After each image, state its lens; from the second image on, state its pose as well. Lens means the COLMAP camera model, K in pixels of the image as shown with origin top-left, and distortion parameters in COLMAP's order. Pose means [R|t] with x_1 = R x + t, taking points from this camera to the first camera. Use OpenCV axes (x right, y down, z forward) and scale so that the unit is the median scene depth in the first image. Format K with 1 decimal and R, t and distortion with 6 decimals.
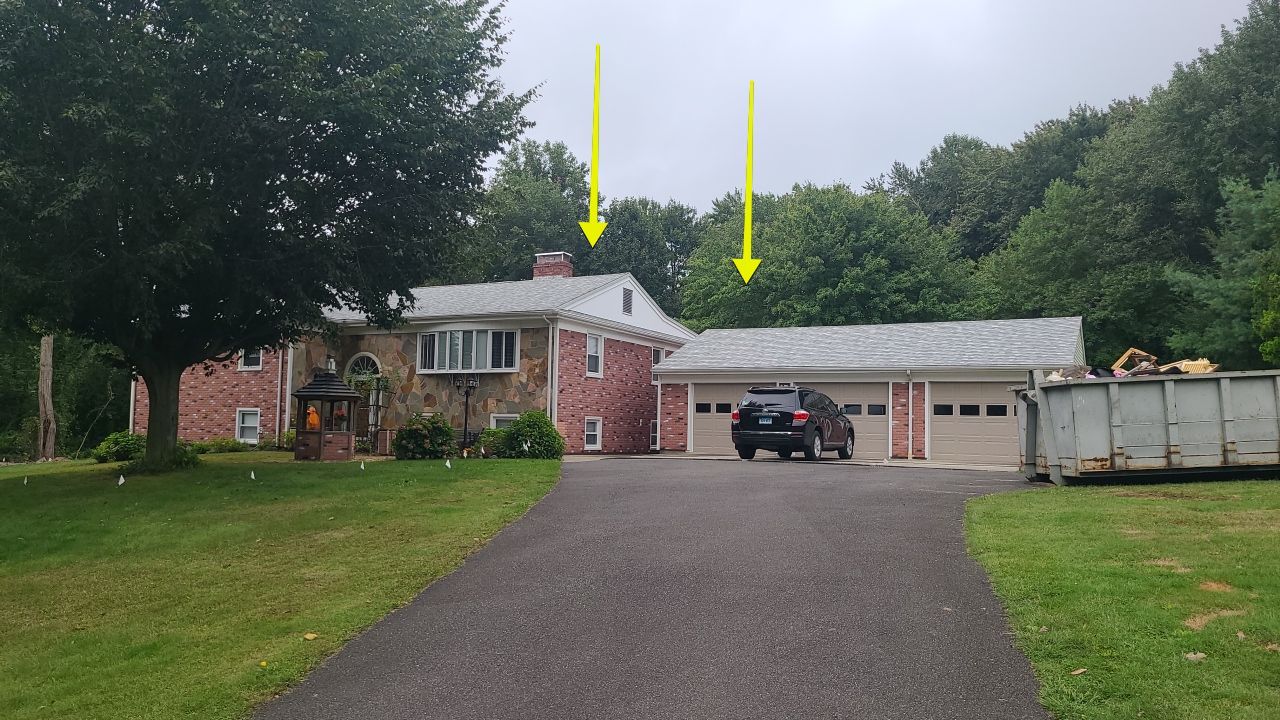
lens RADIAL K [[993.5, 0, 617.3], [0, 993.5, 362.8], [0, 0, 1]] dist [0.042073, 0.001681]
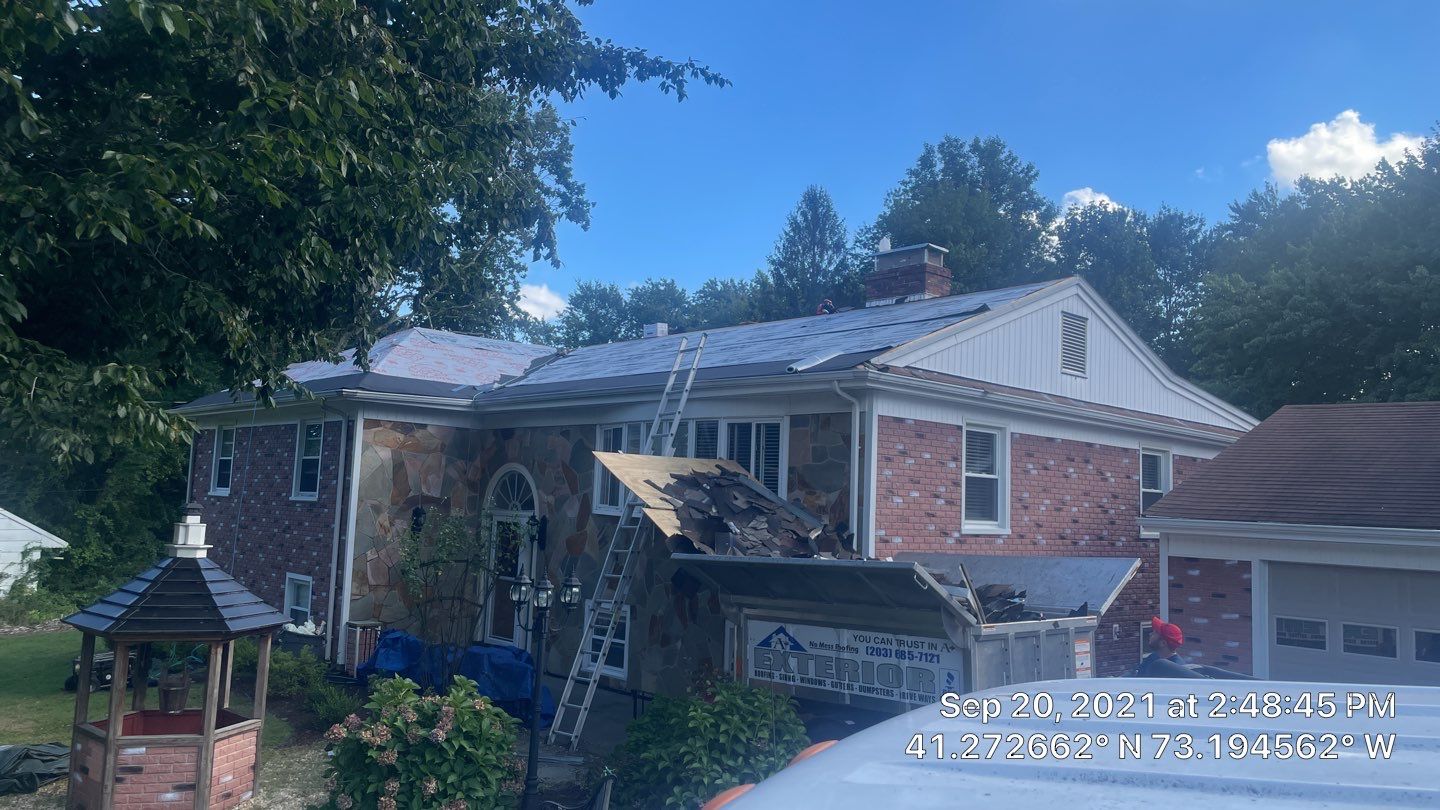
lens RADIAL K [[1101.4, 0, 722.7], [0, 1101.4, 402.8], [0, 0, 1]] dist [0.034256, -0.002039]
pose [[0.948412, -0.015904, -0.316641, 0.017086], [0.006645, 0.999519, -0.030300, -0.023853], [0.316970, 0.026633, 0.948062, 0.521255]]
